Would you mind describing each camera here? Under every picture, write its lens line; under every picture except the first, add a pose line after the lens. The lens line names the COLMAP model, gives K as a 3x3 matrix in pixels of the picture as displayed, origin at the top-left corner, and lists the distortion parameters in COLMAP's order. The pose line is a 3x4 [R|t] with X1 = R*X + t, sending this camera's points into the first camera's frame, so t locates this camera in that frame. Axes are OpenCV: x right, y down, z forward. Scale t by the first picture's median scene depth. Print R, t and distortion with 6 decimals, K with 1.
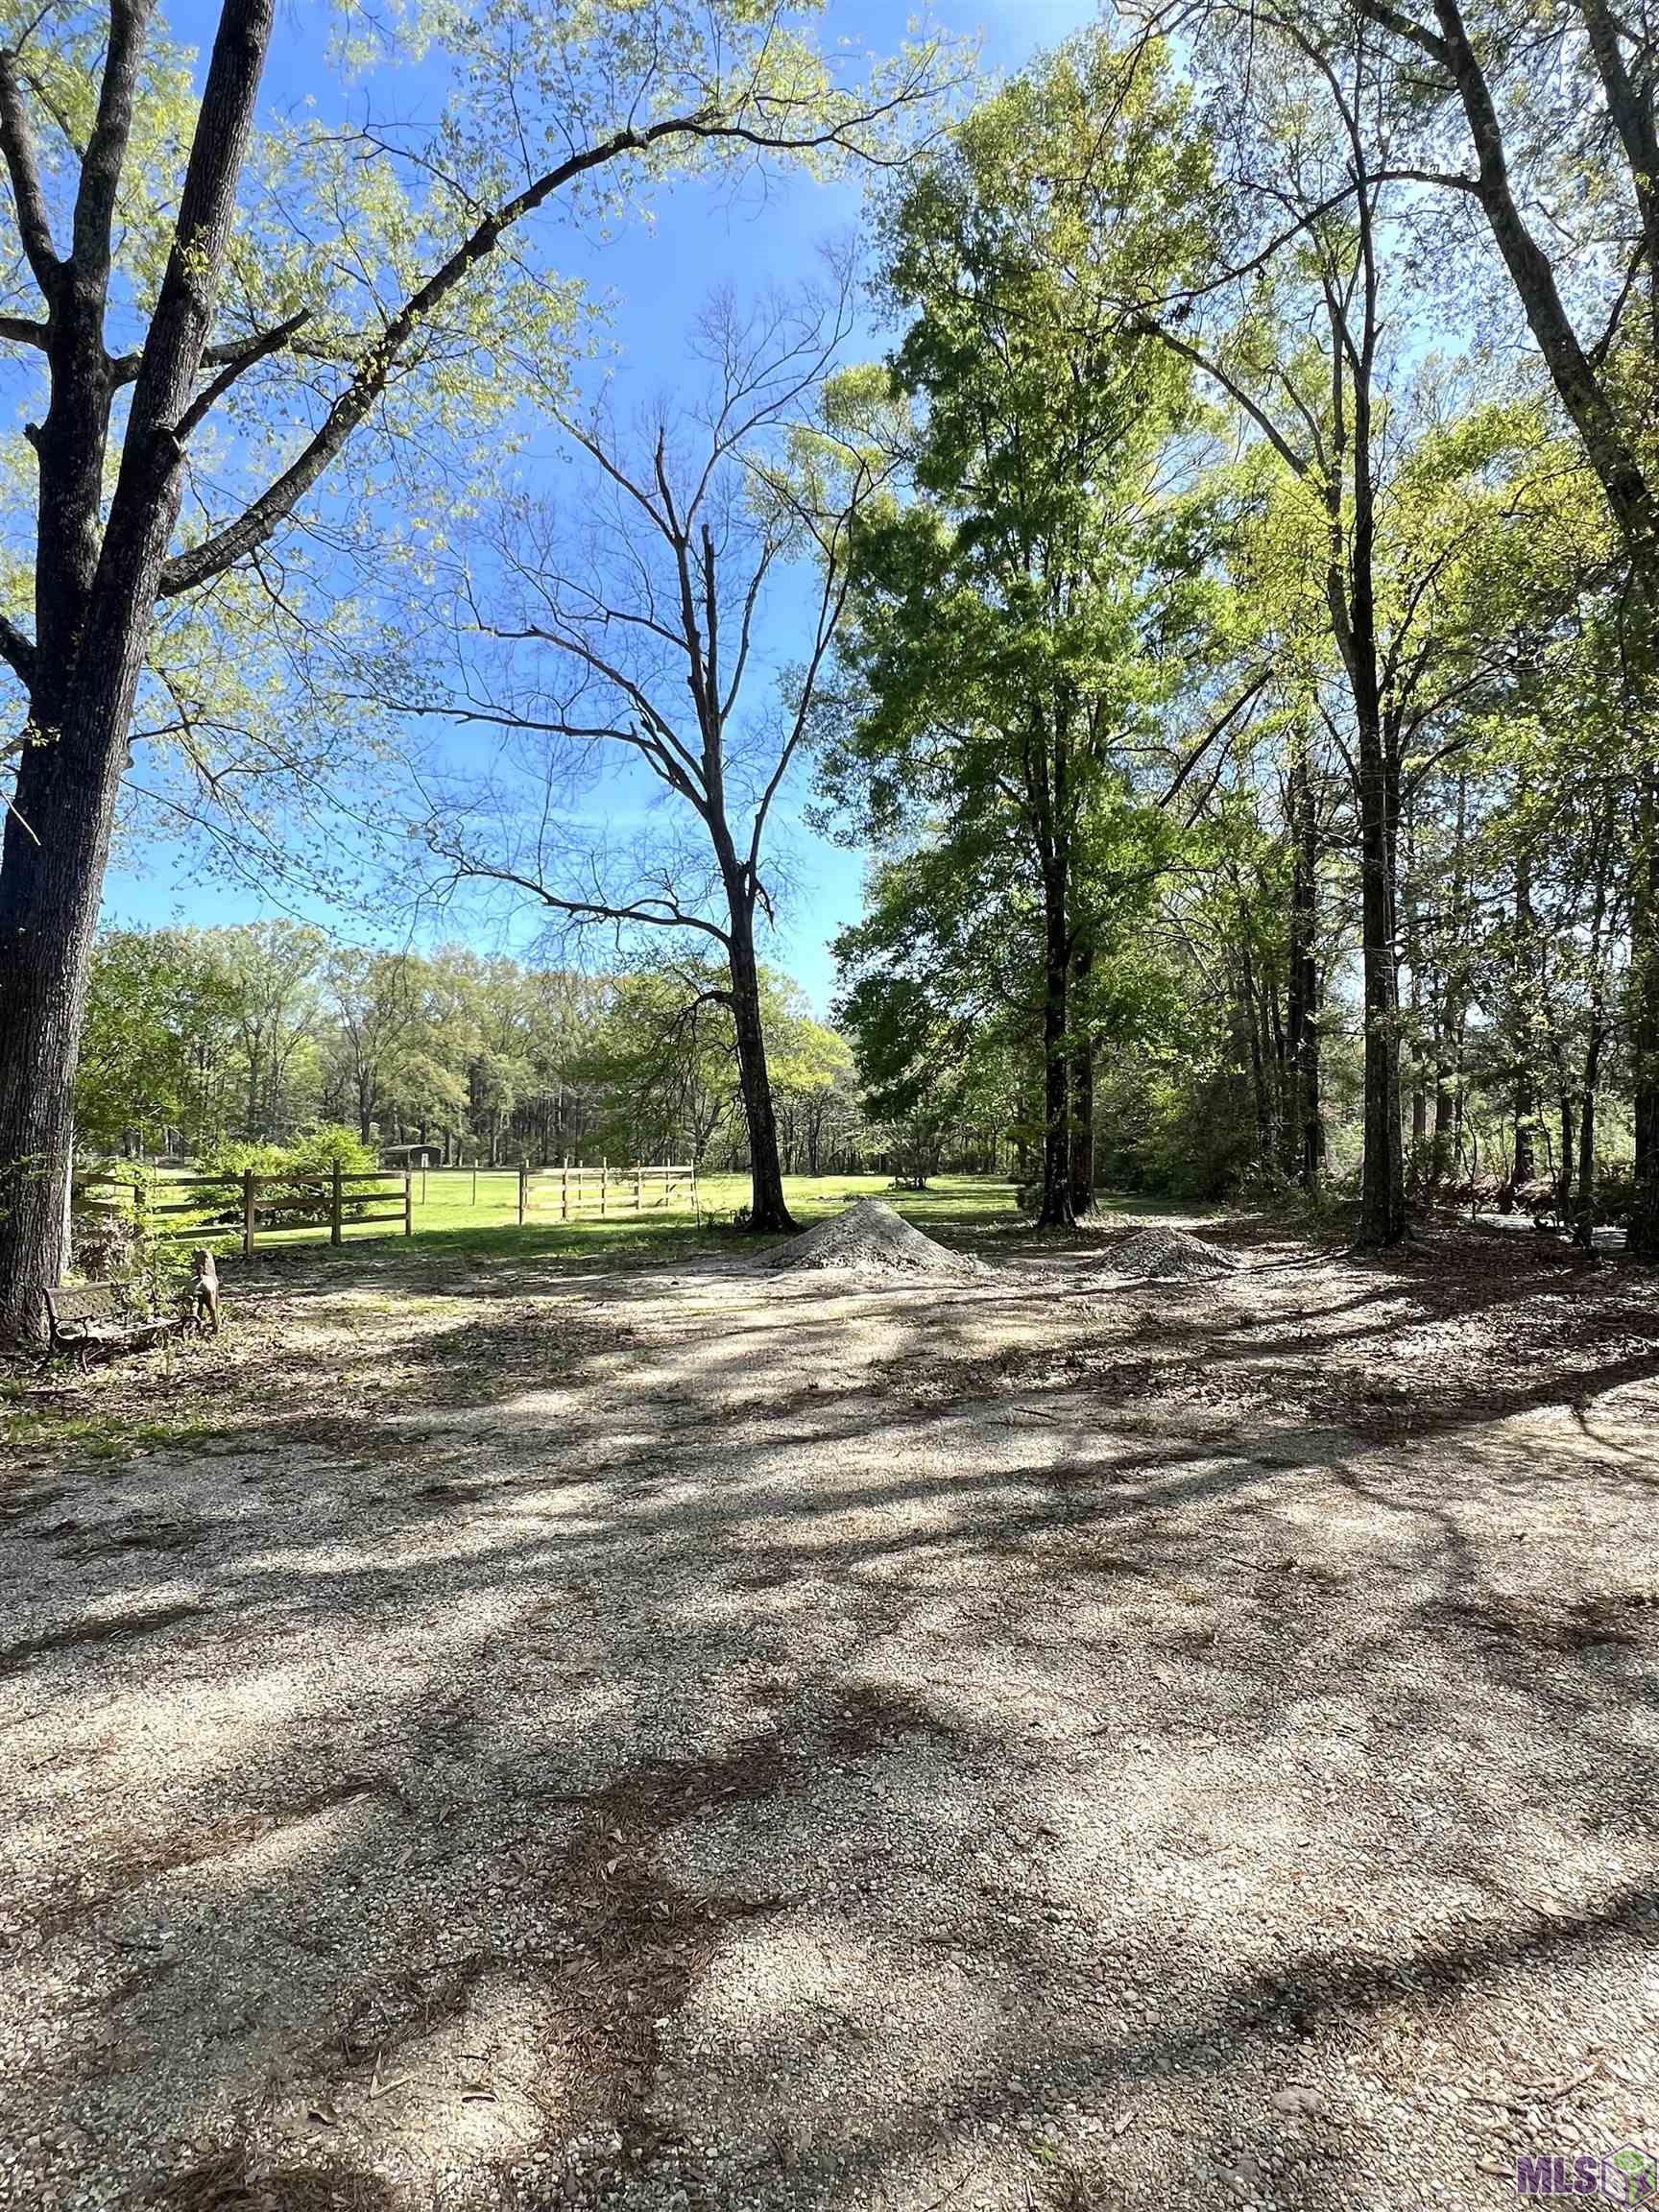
lens RADIAL K [[1163.6, 0, 820.7], [0, 1163.6, 1096.5], [0, 0, 1]] dist [-0.000636, 0.000447]
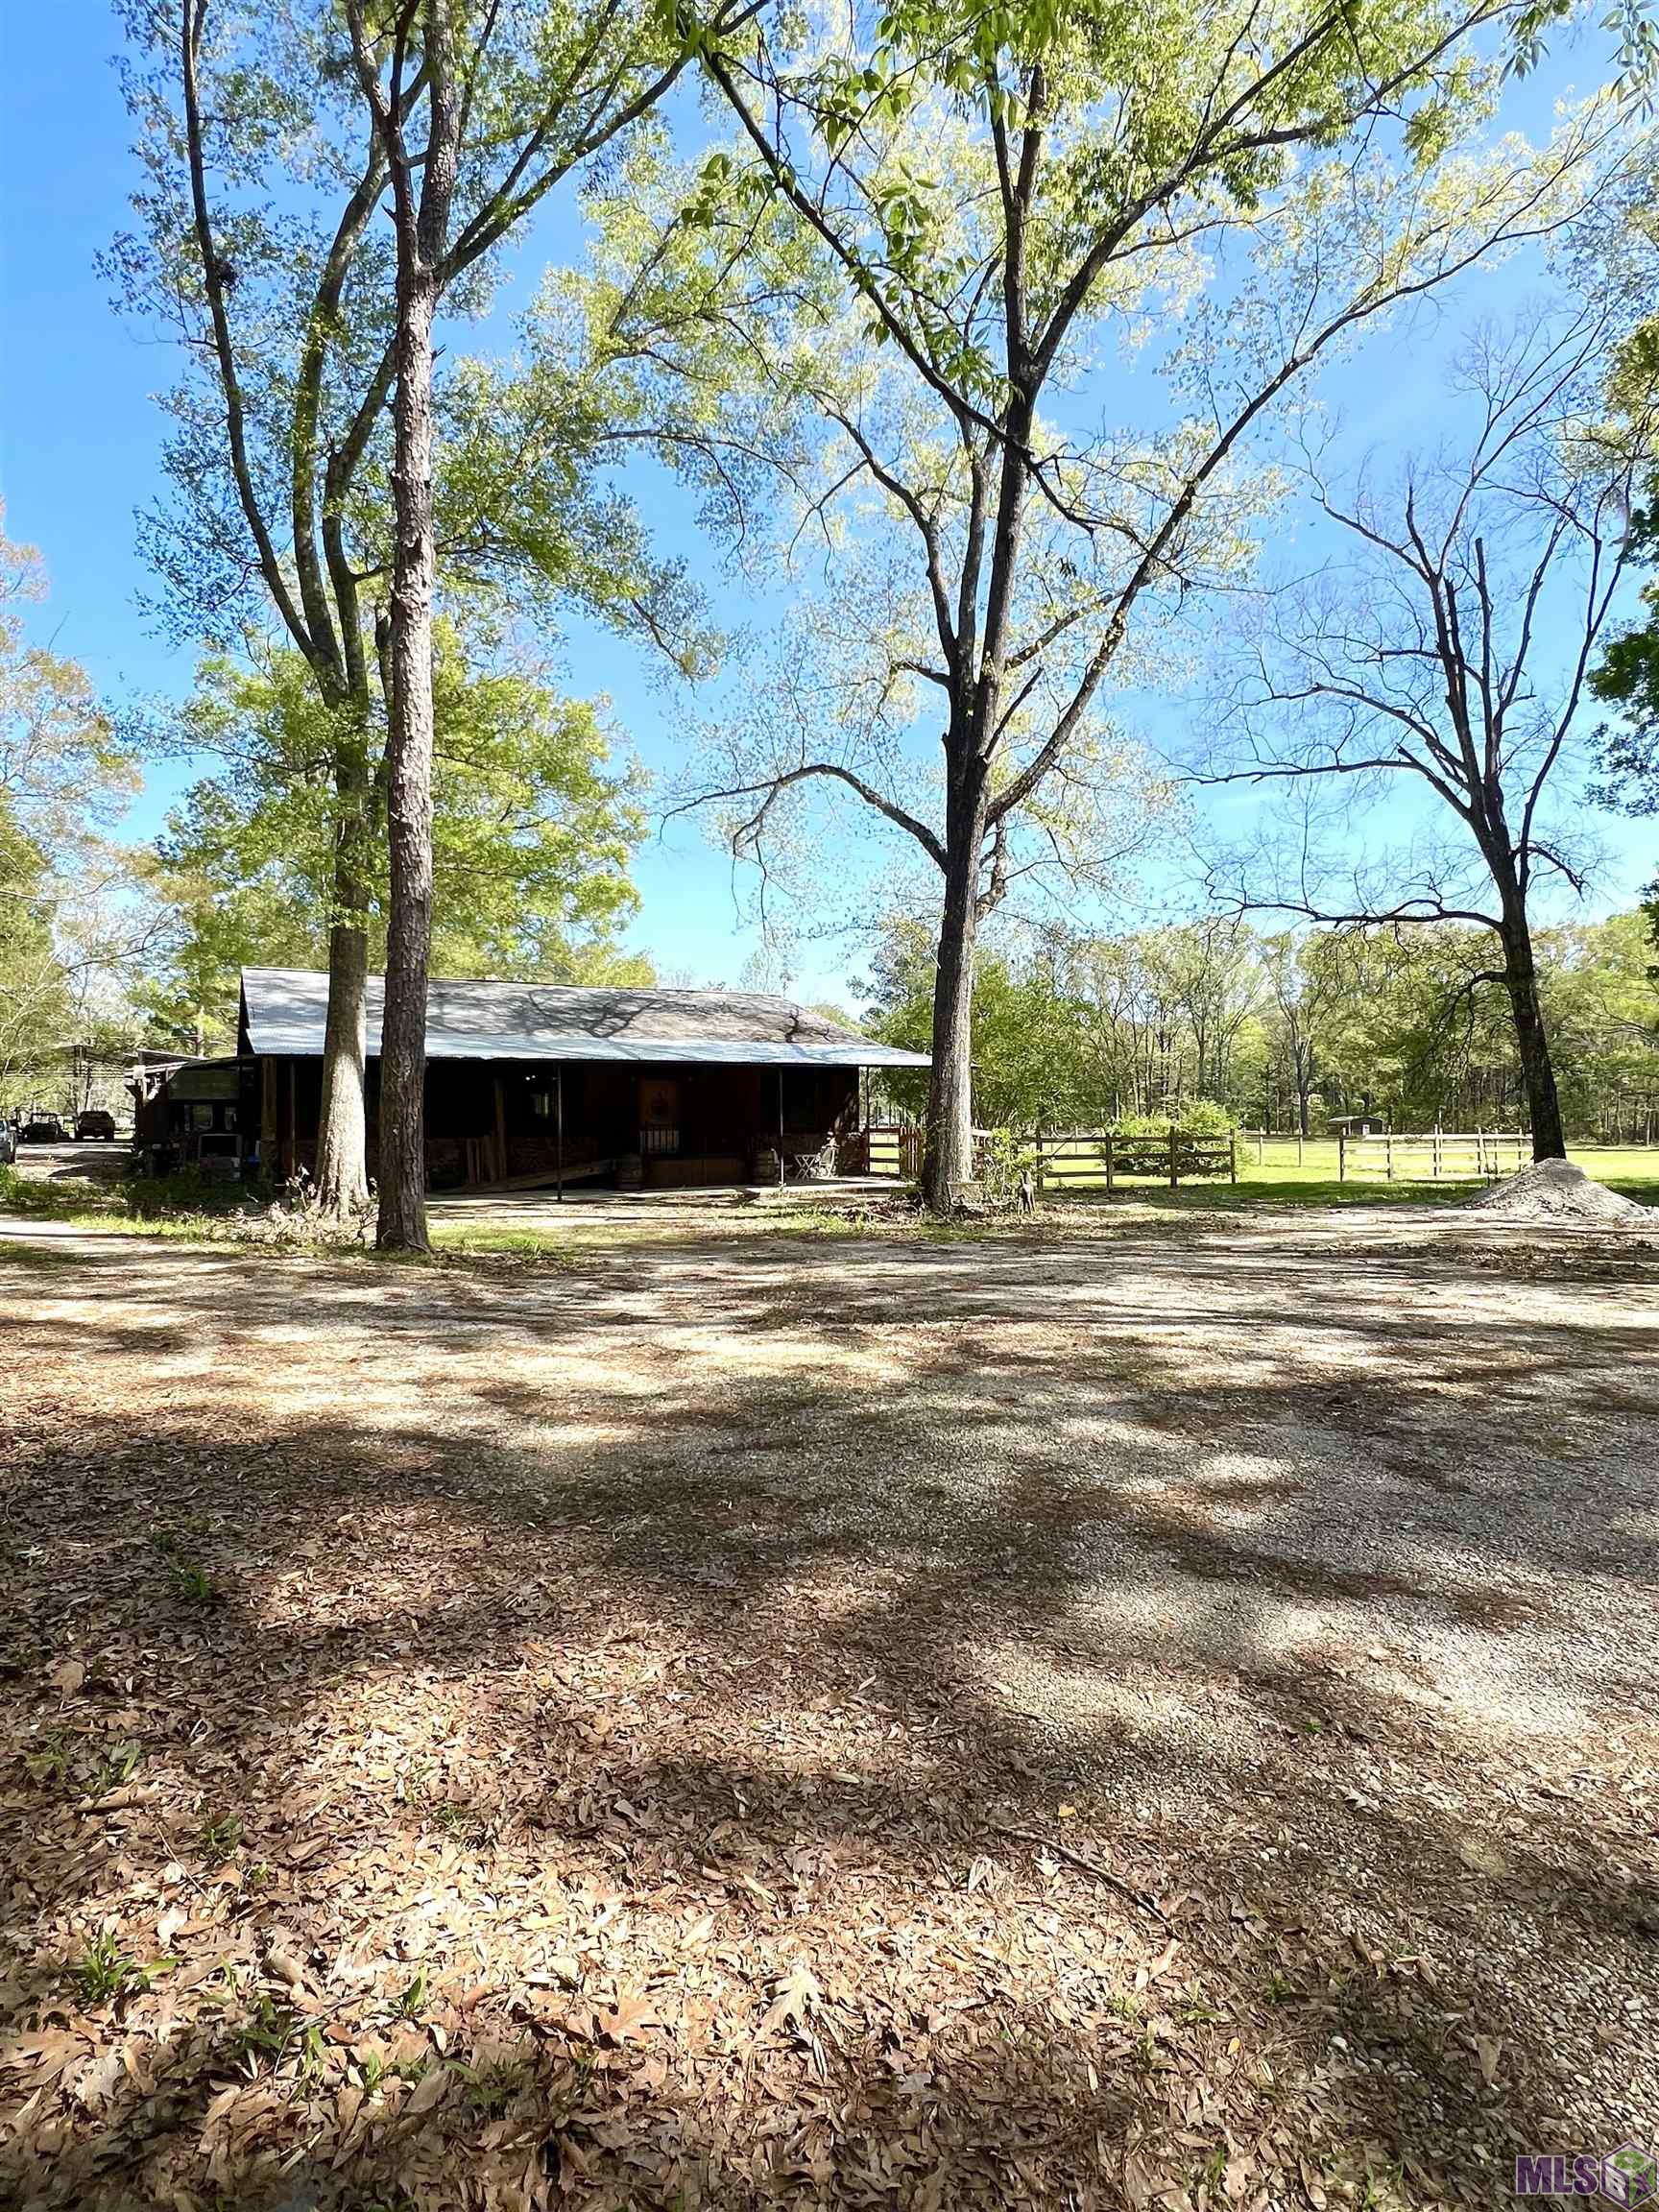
lens RADIAL K [[1163.6, 0, 820.7], [0, 1163.6, 1096.5], [0, 0, 1]] dist [-0.000636, 0.000447]
pose [[0.698911, -0.032006, -0.714492, 0.256949], [0.048277, 0.998831, 0.002481, -0.004910], [0.713577, -0.036227, 0.699639, -0.240296]]
